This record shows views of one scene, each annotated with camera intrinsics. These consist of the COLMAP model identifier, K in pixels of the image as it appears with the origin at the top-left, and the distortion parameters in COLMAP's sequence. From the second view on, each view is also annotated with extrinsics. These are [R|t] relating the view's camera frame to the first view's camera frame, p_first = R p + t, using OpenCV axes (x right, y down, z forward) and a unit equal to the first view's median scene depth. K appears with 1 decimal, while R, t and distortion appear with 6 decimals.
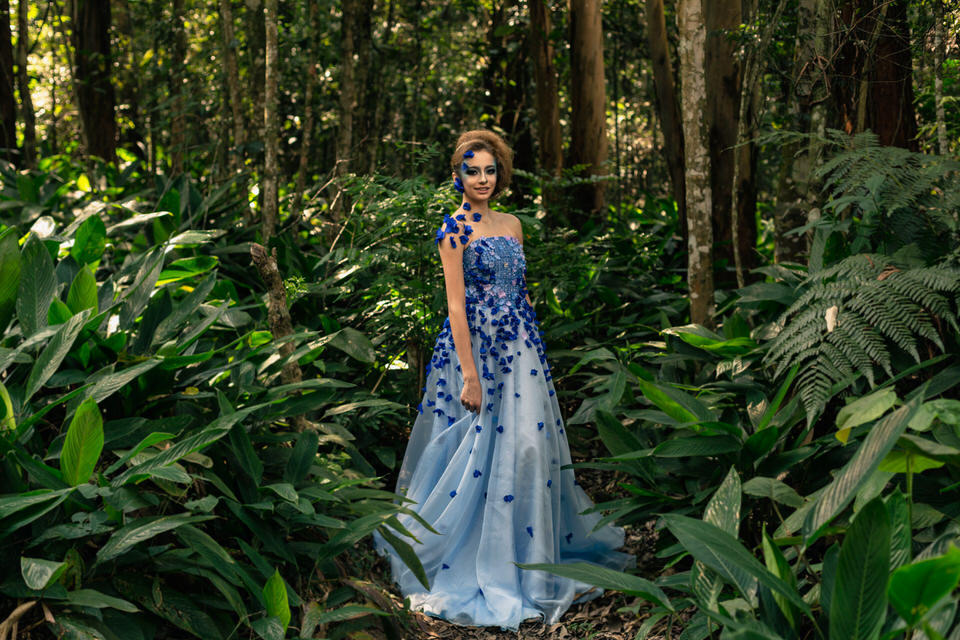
lens RADIAL K [[1391.8, 0, 477.0], [0, 1391.8, 299.6], [0, 0, 1]] dist [0.013212, -0.041541]
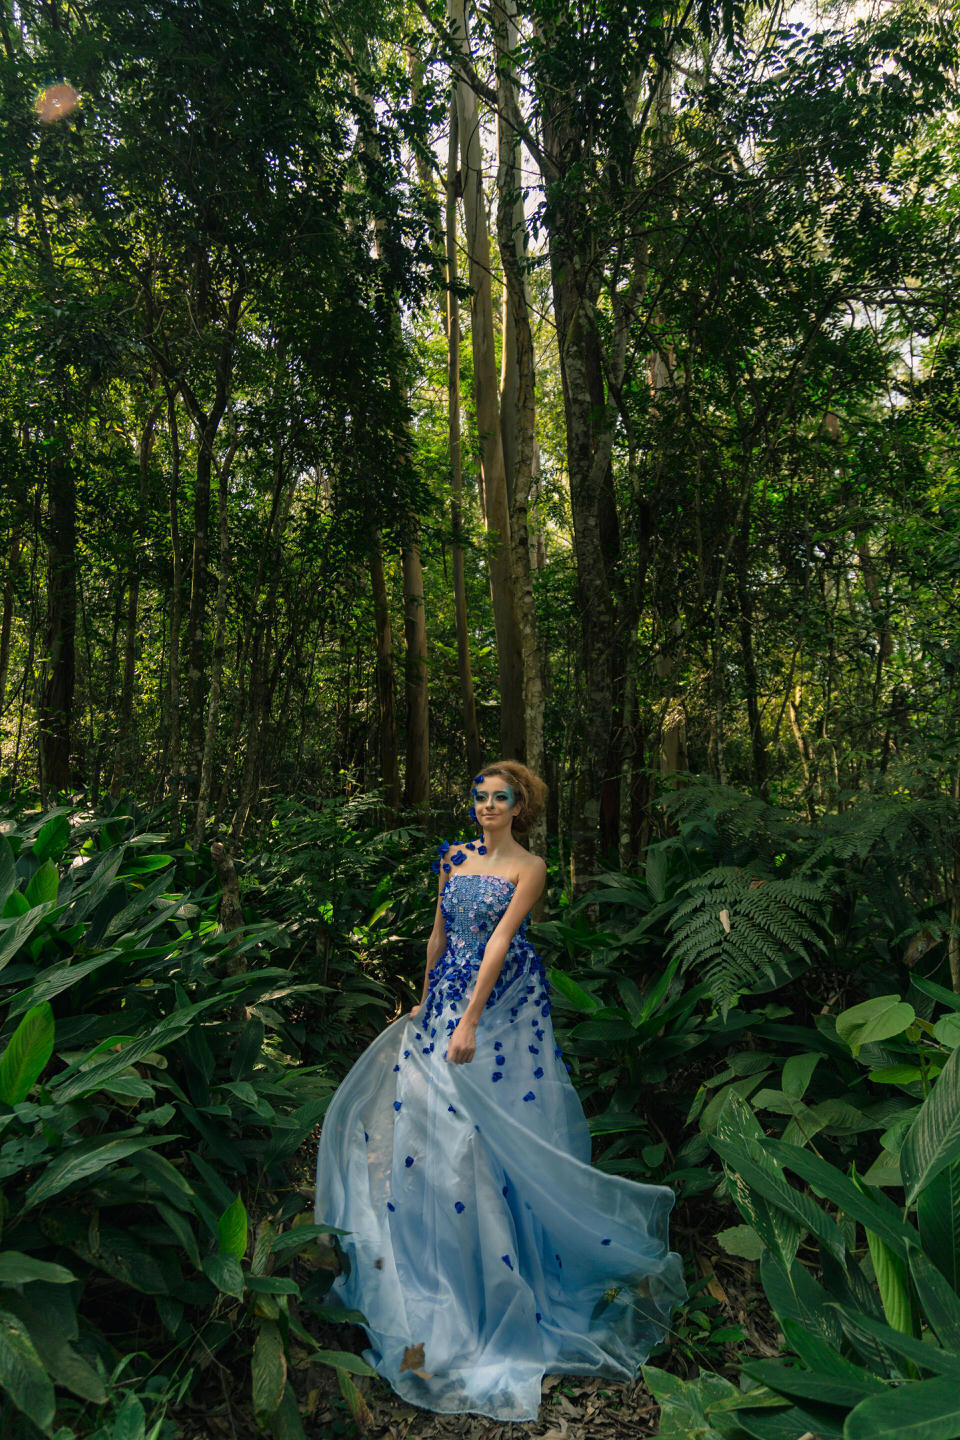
lens RADIAL K [[874.1, 0, 480.0], [0, 874.1, 720.0], [0, 0, 1]] dist [0.147801, -0.072766]
pose [[0.982173, 0.057624, 0.178931, -0.095199], [-0.020813, 0.979340, -0.201149, 0.003039], [-0.186825, 0.193839, 0.963080, 0.277334]]
